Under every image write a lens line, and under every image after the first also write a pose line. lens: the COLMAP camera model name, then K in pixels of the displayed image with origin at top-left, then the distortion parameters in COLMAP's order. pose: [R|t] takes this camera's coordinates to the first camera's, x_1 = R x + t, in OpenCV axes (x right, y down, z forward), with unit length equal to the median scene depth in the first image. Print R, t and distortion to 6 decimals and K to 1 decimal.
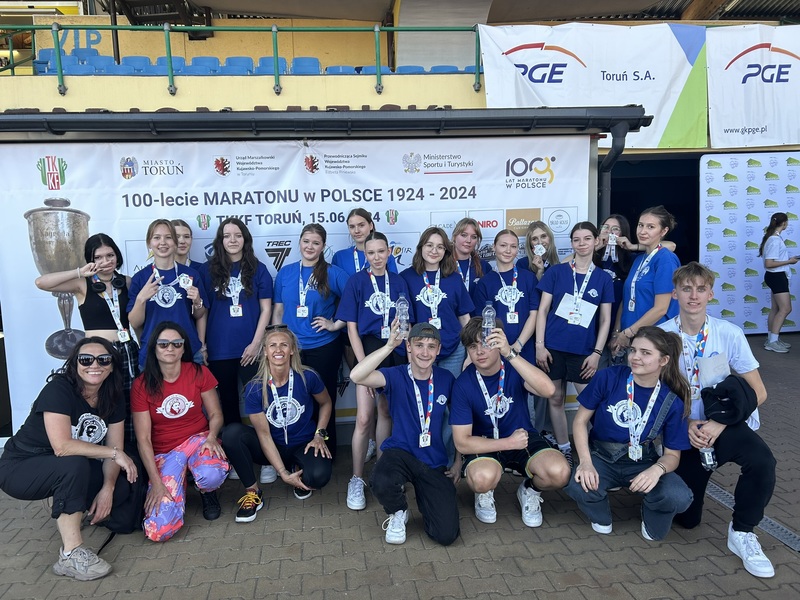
lens RADIAL K [[599.2, 0, 395.2], [0, 599.2, 311.7], [0, 0, 1]] dist [0.042394, -0.031645]
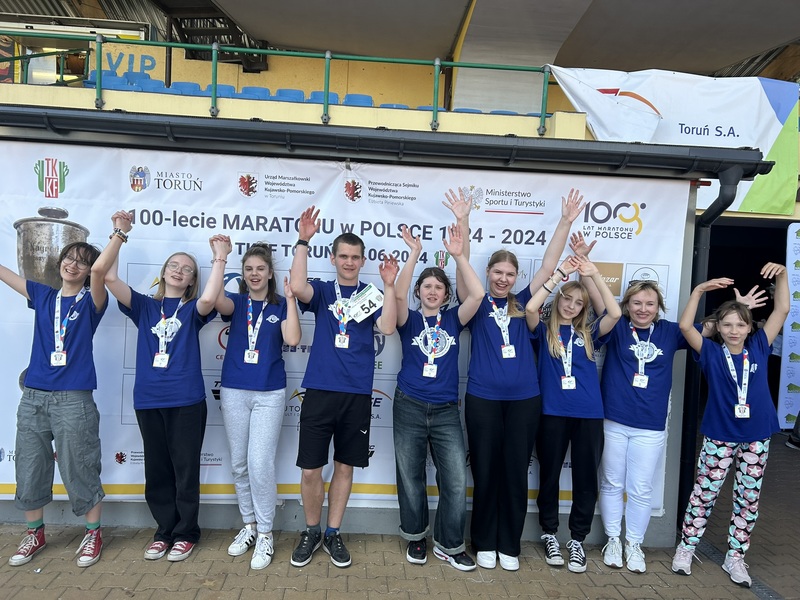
lens RADIAL K [[596.5, 0, 395.8], [0, 596.5, 327.4], [0, 0, 1]] dist [0.052314, -0.050388]
pose [[0.995069, 0.082804, -0.054603, -0.017062], [-0.085752, 0.994849, -0.054056, -0.014058], [0.049846, 0.058472, 0.997044, 0.175188]]
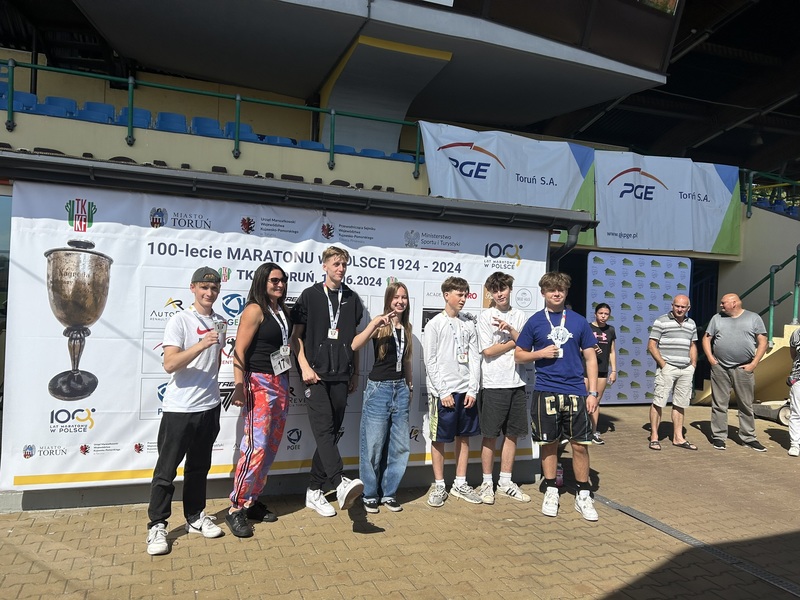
lens RADIAL K [[596.5, 0, 395.8], [0, 596.5, 327.4], [0, 0, 1]] dist [0.052314, -0.050388]
pose [[0.969916, 0.061346, 0.235585, -0.261674], [-0.040920, 0.995043, -0.090637, 0.027091], [-0.239977, 0.078270, 0.967618, -0.087891]]
